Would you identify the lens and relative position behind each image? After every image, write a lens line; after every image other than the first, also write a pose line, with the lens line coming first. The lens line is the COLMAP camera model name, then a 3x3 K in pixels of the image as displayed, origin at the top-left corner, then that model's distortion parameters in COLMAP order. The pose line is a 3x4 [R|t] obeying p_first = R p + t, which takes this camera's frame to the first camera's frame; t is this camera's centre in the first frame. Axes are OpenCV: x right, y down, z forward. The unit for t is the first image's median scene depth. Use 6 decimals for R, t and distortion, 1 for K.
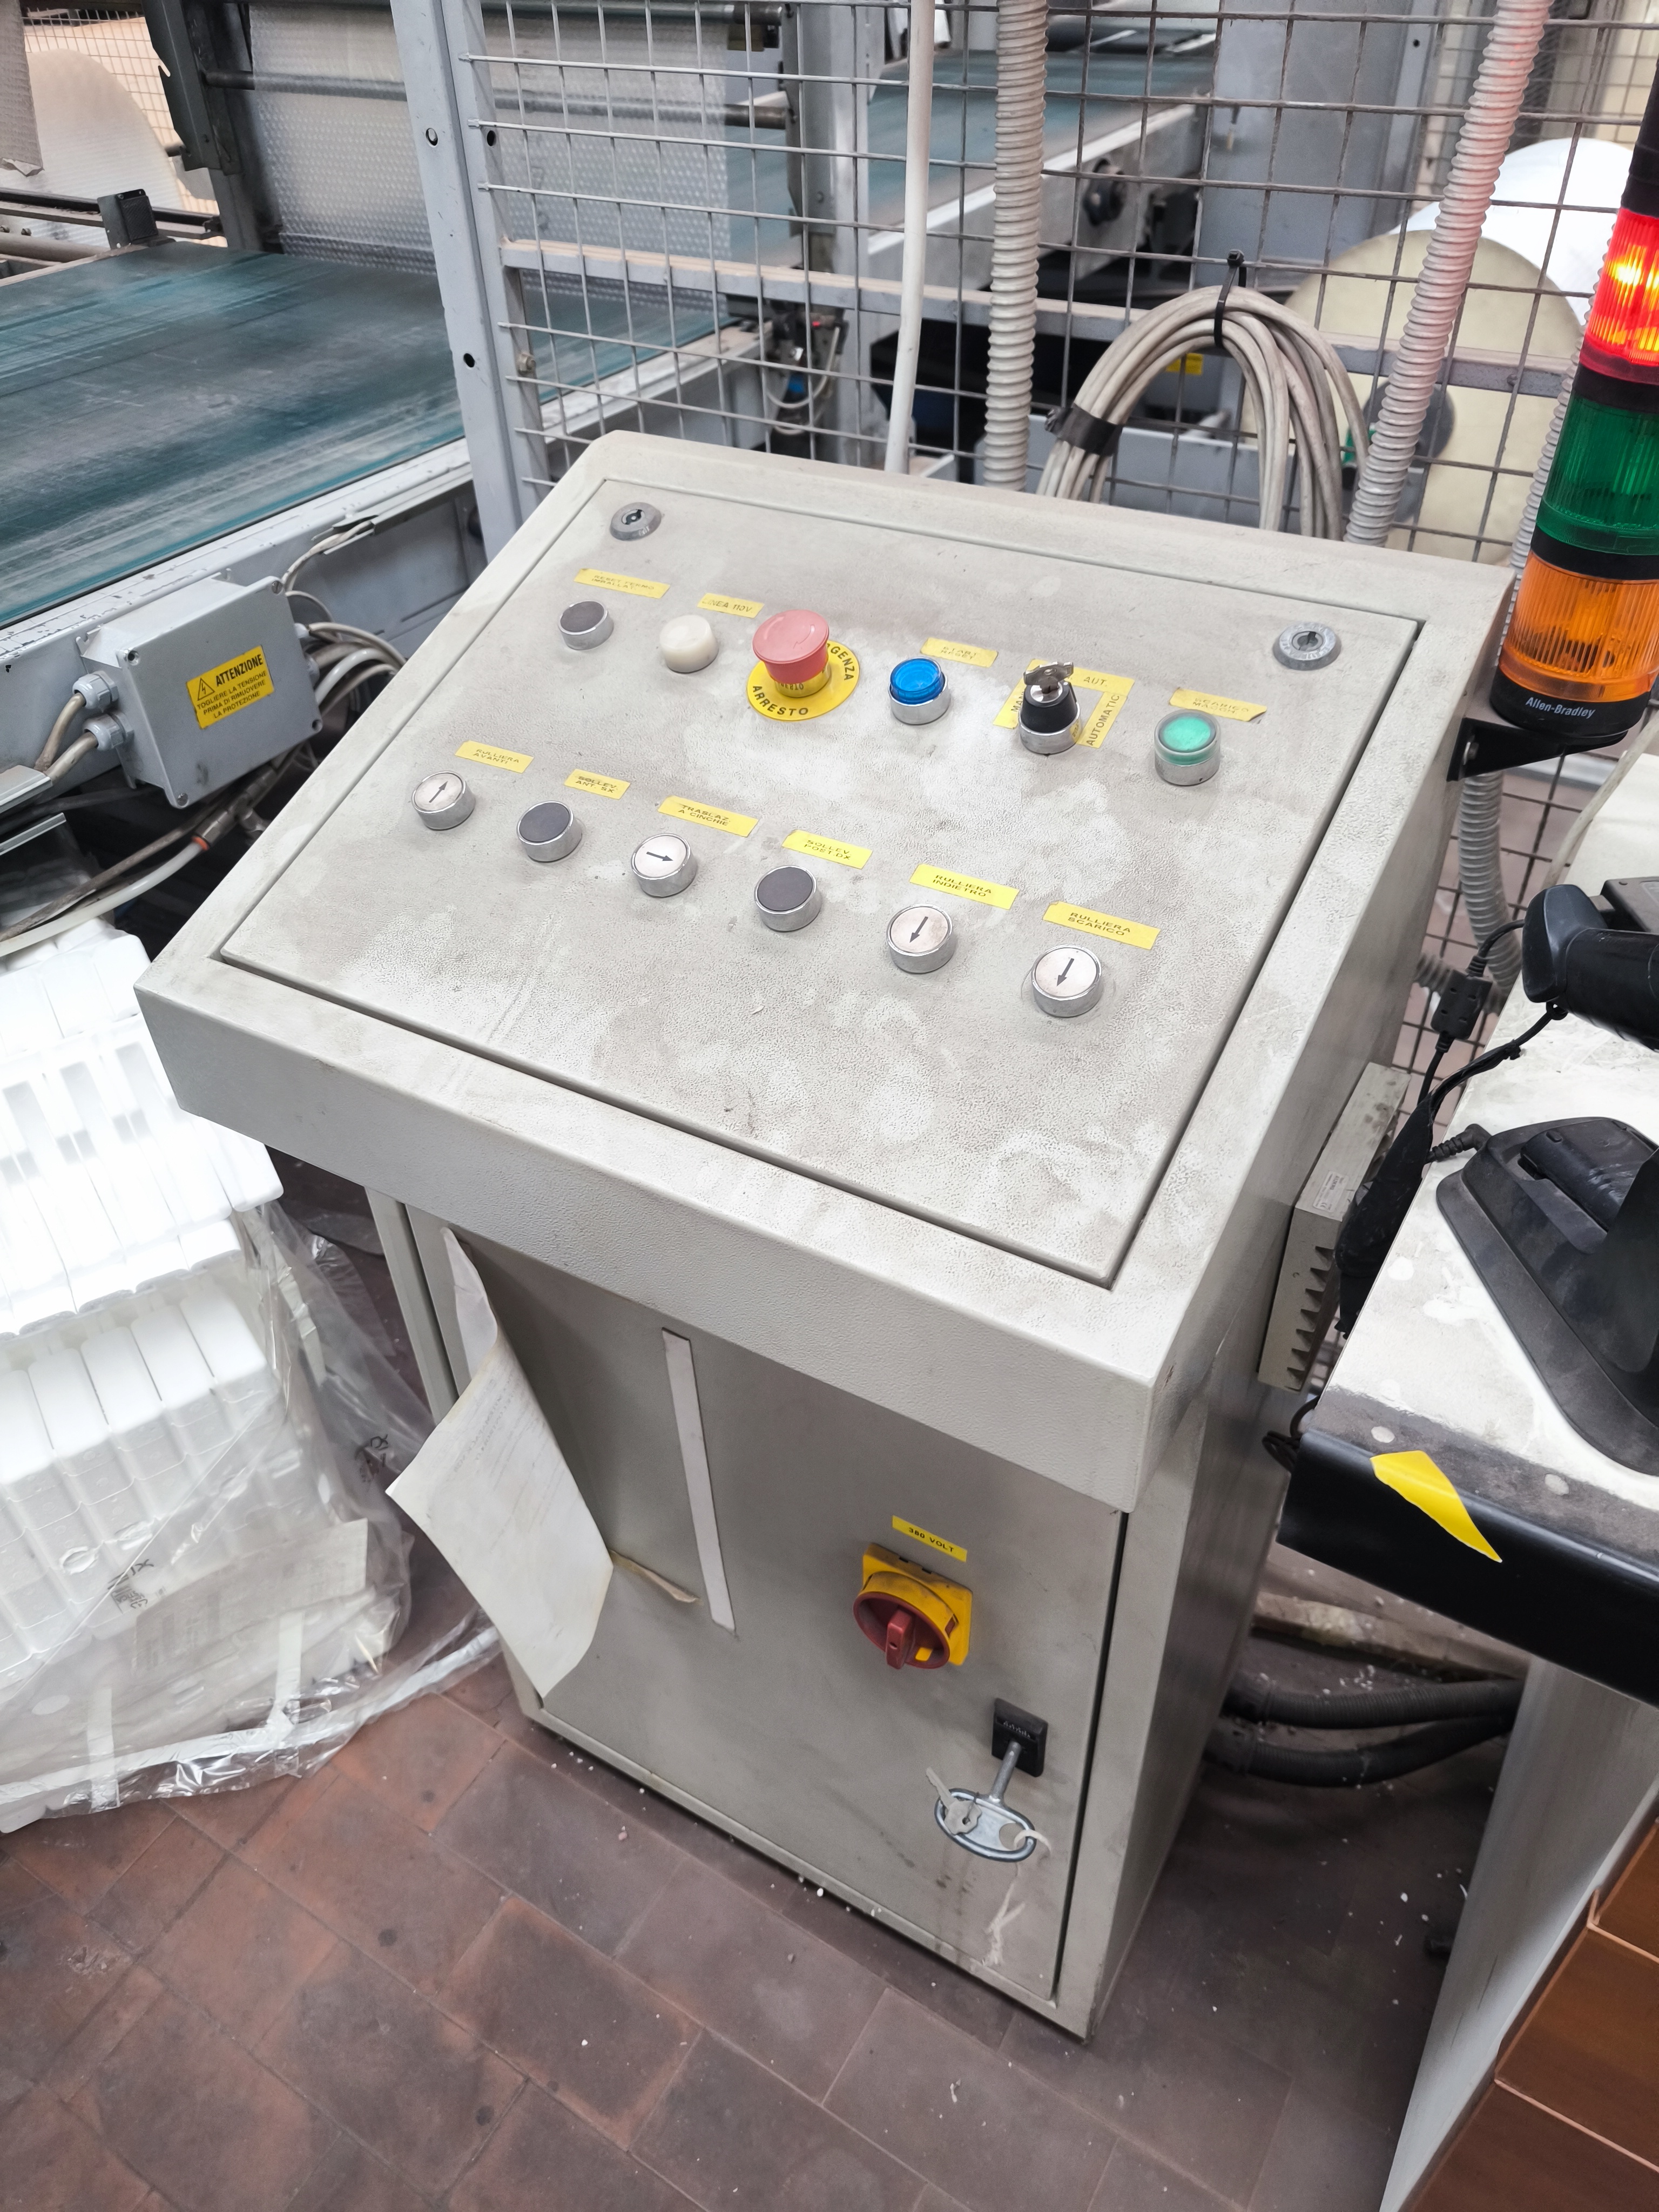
lens RADIAL K [[1546.7, 0, 834.6], [0, 1546.7, 1122.1], [0, 0, 1]] dist [0.033001, -0.028689]
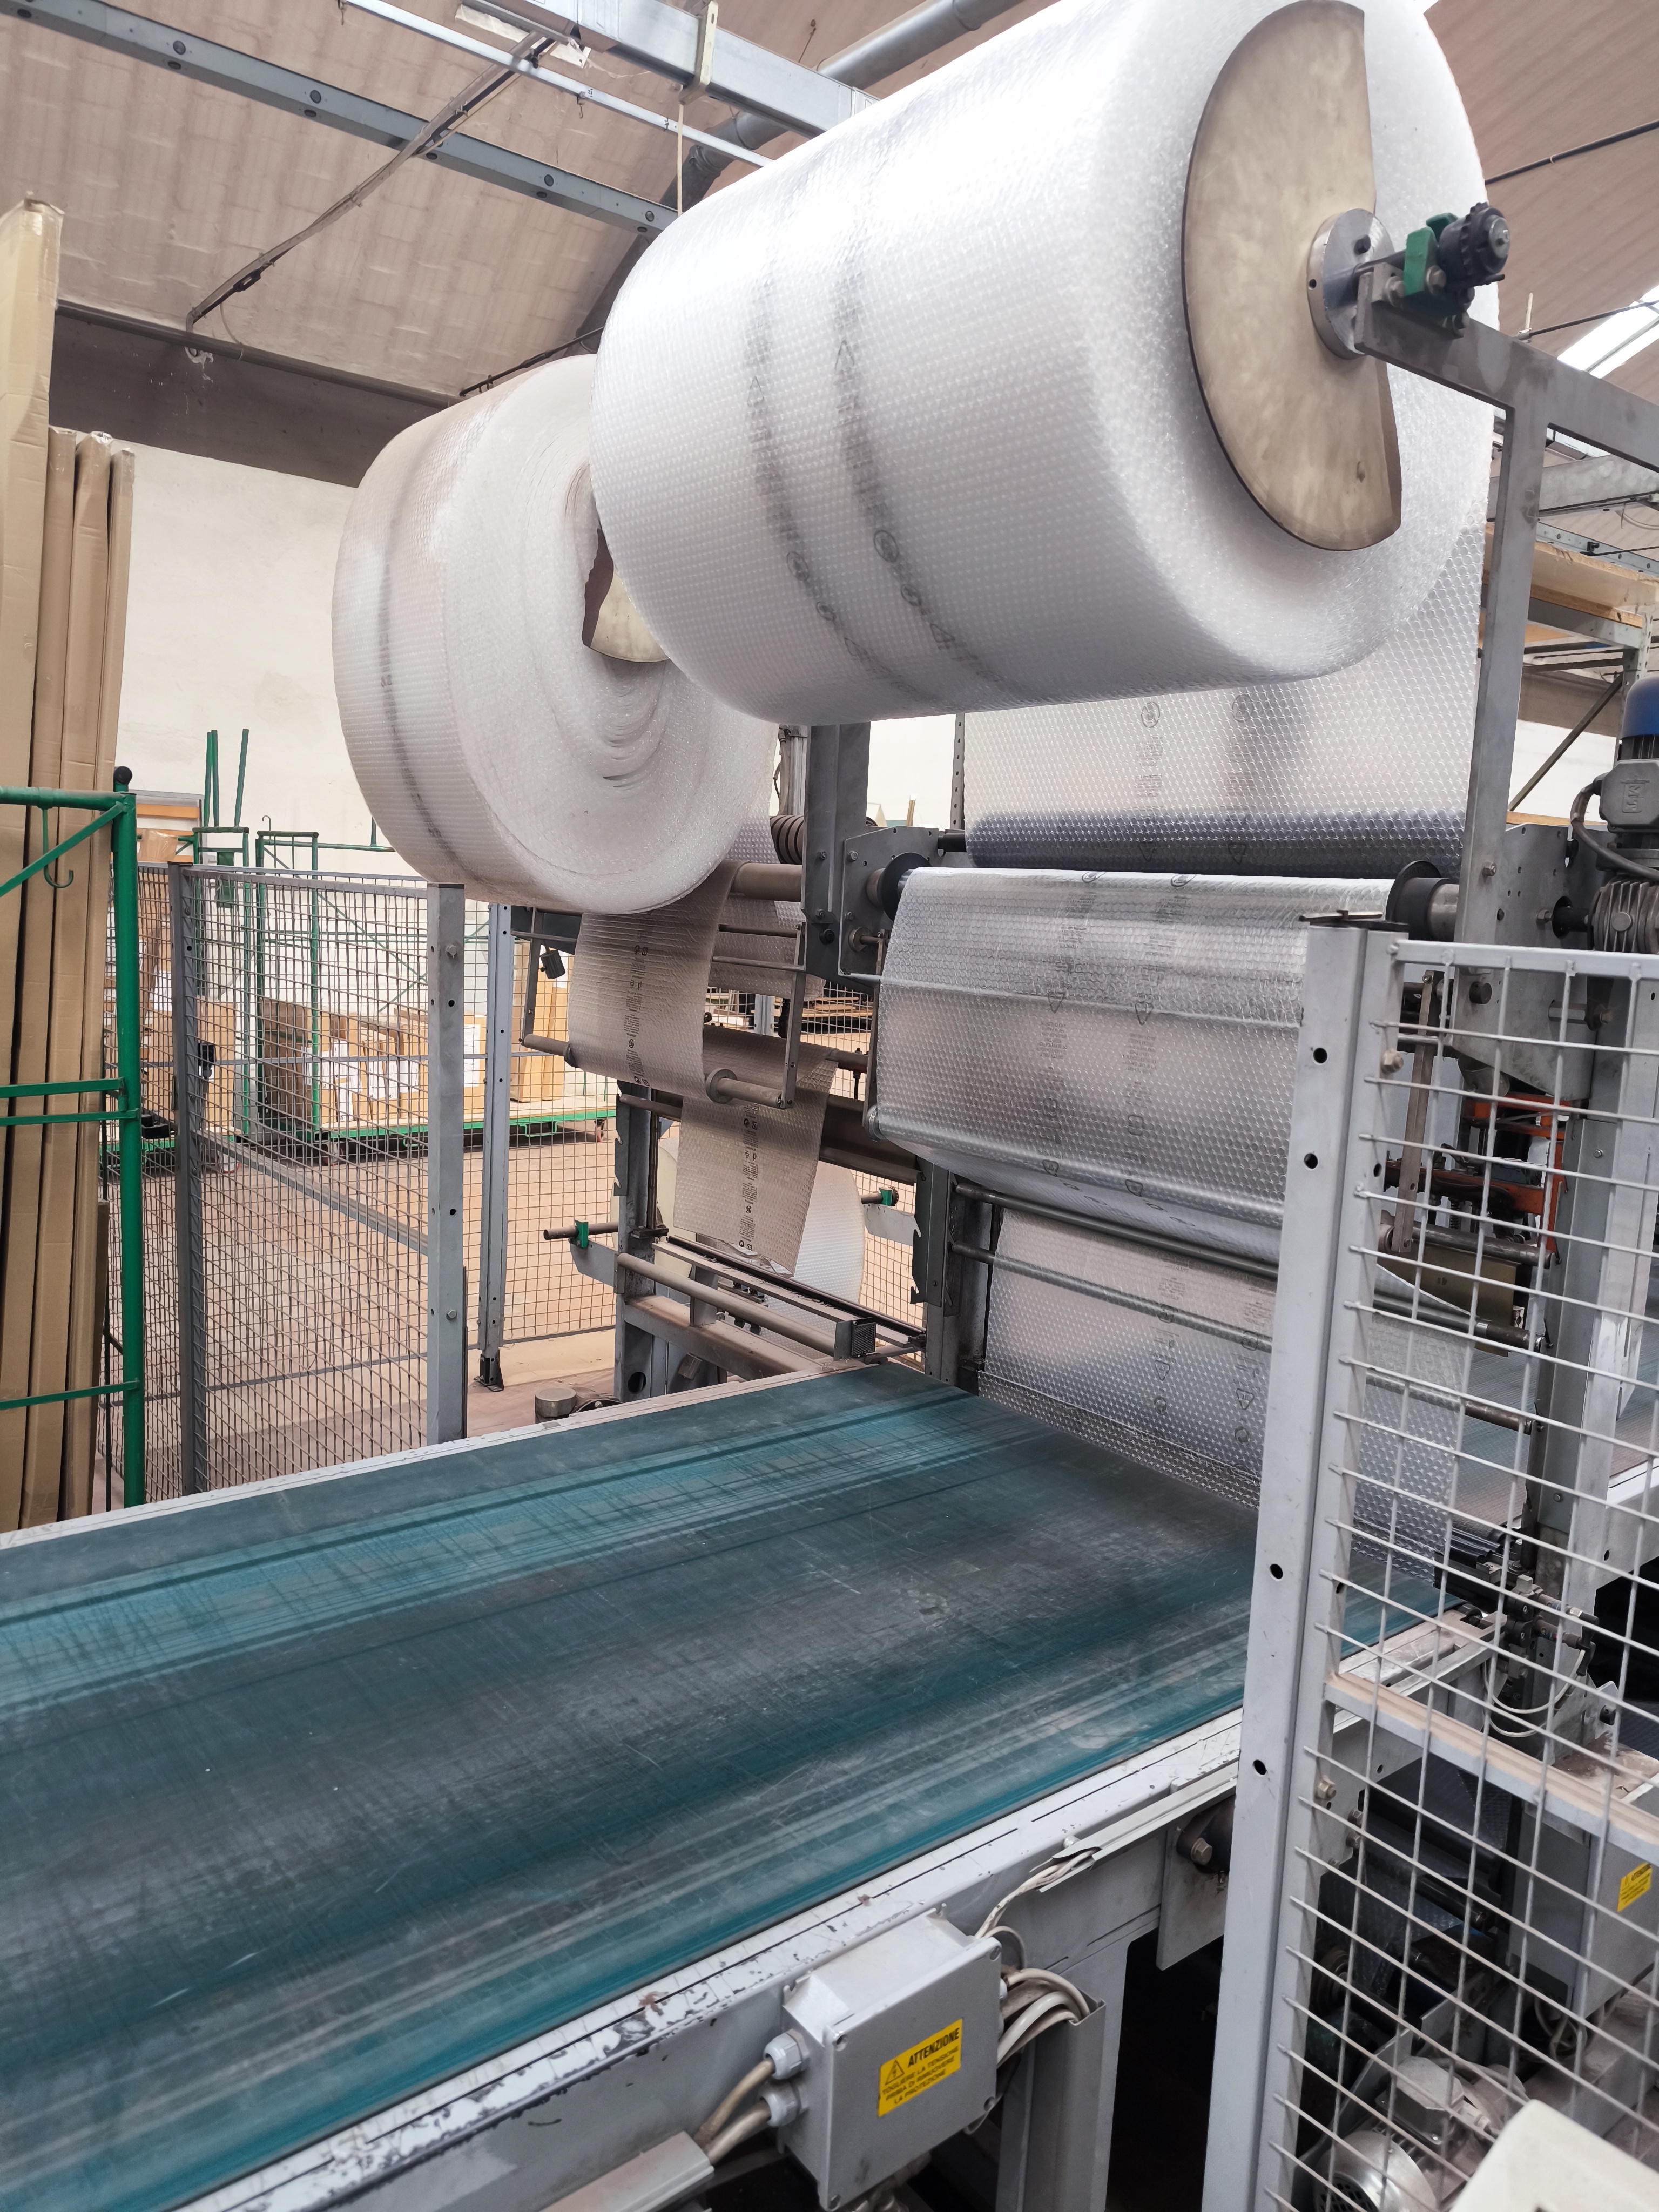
lens RADIAL K [[1546.7, 0, 832.6], [0, 1546.7, 1113.6], [0, 0, 1]] dist [0.033001, -0.028689]
pose [[0.936332, 0.107297, -0.334320, -0.181592], [-0.272195, 0.823283, -0.498112, -0.247447], [0.221794, 0.557399, 0.800071, -0.011203]]
